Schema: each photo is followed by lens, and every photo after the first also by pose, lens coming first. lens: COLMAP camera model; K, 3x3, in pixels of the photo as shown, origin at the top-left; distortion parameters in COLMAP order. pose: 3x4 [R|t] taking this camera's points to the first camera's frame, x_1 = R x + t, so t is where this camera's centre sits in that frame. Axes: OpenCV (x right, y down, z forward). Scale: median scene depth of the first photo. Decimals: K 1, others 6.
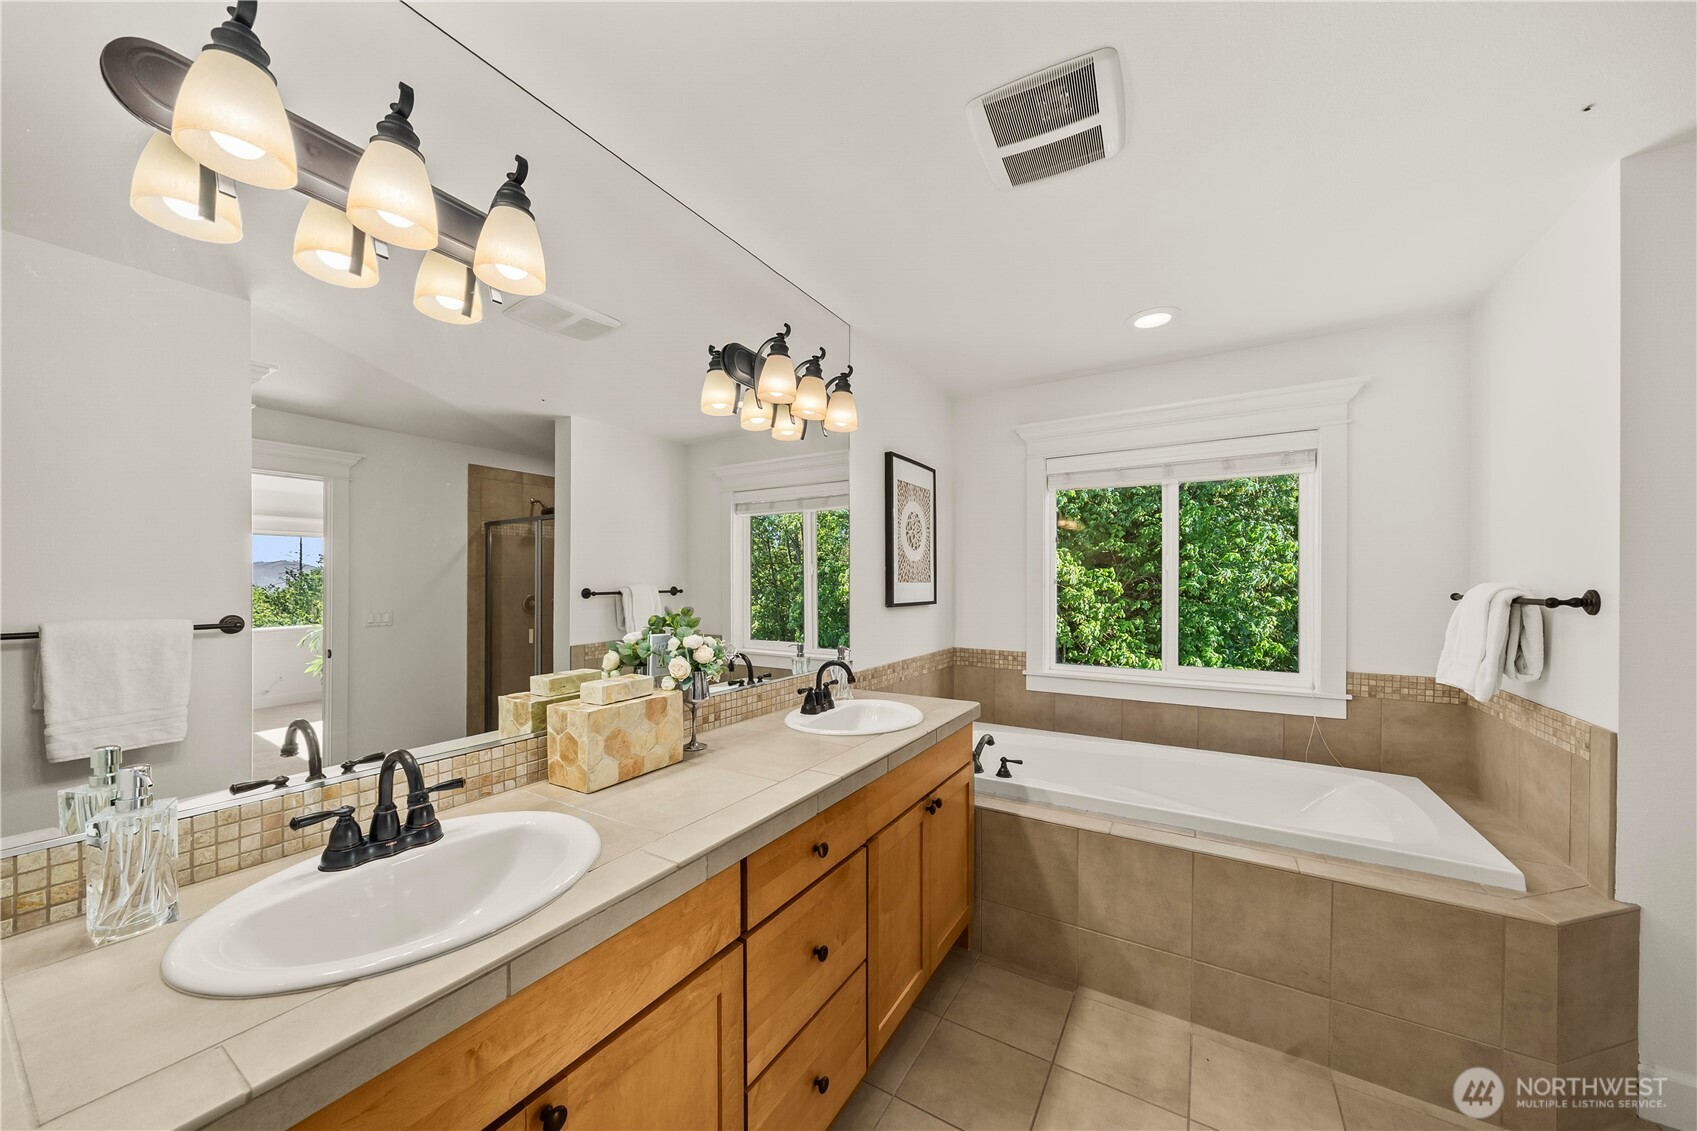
lens RADIAL K [[590.3, 0, 846.2], [0, 590.3, 581.0], [0, 0, 1]] dist [-0.000562, -0.000358]
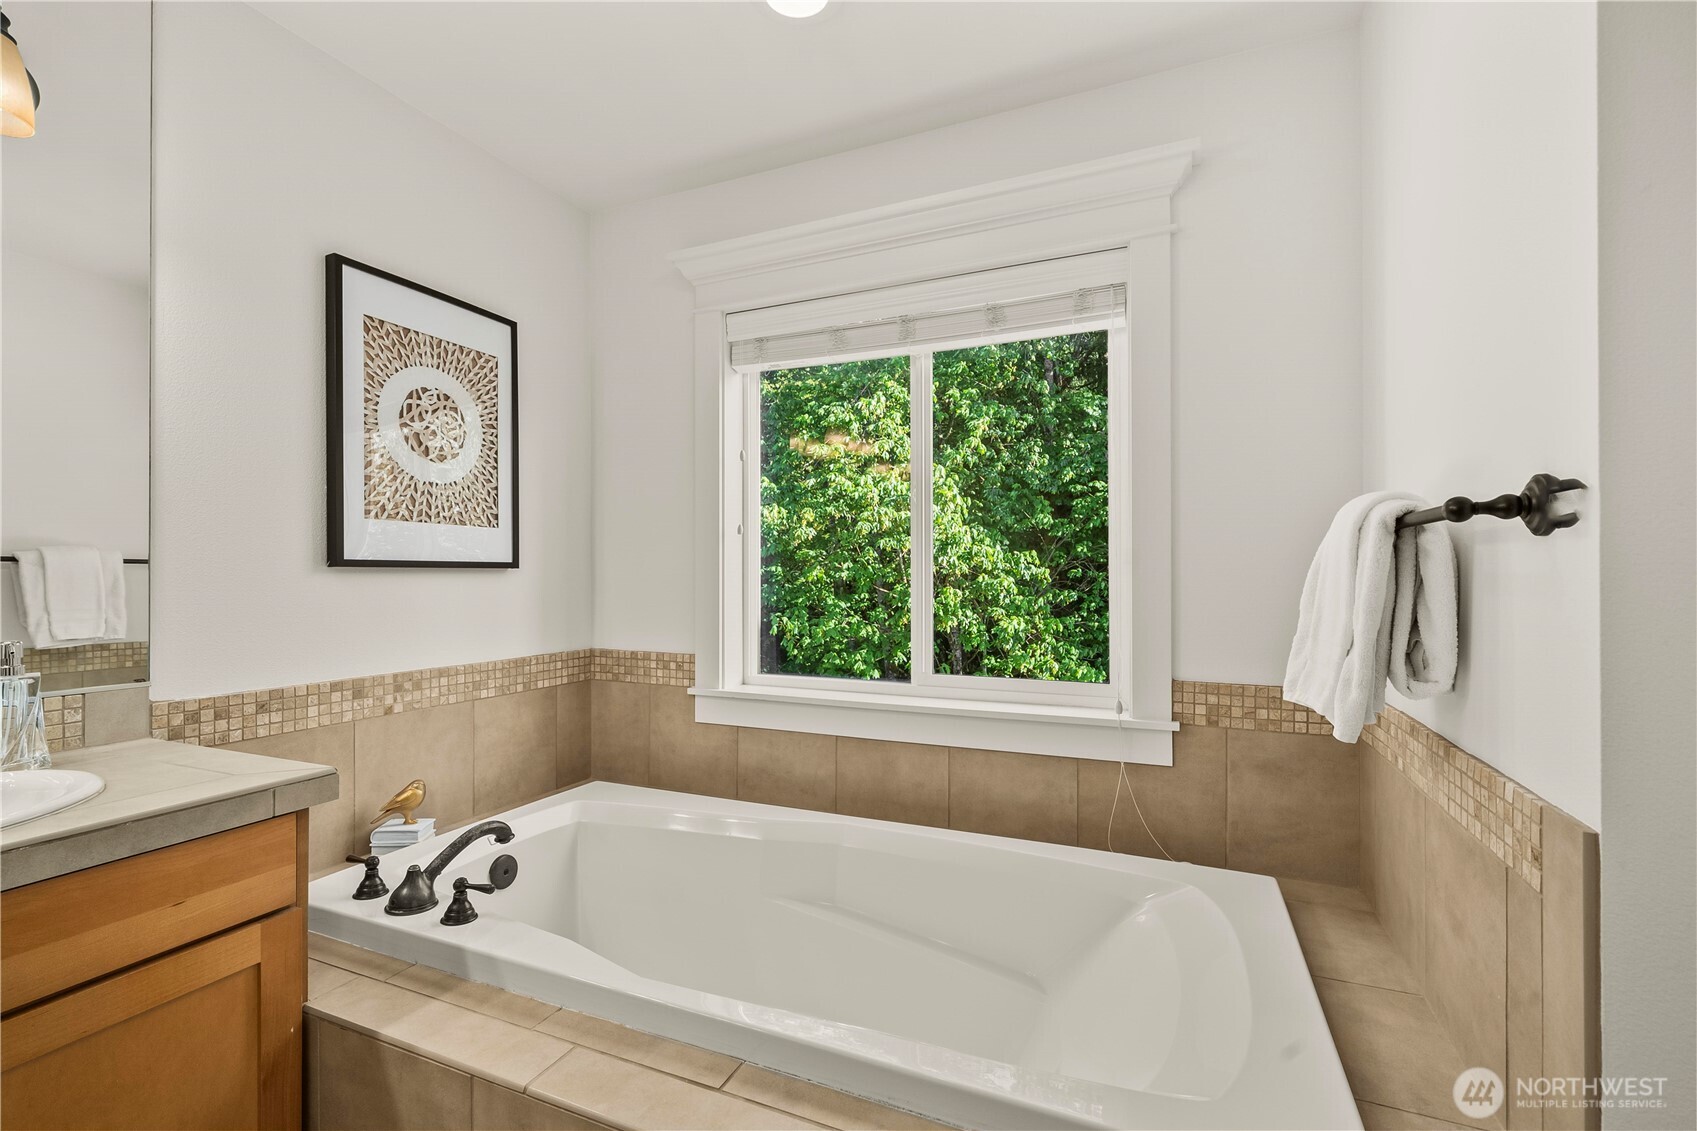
lens RADIAL K [[743.5, 0, 848.2], [0, 743.5, 565.9], [0, 0, 1]] dist [0.004680, 0.000303]
pose [[0.991444, 0.001439, 0.130525, 0.456414], [-0.000277, 0.999960, -0.008922, 0.052854], [-0.130532, 0.008810, 0.991405, 0.347786]]
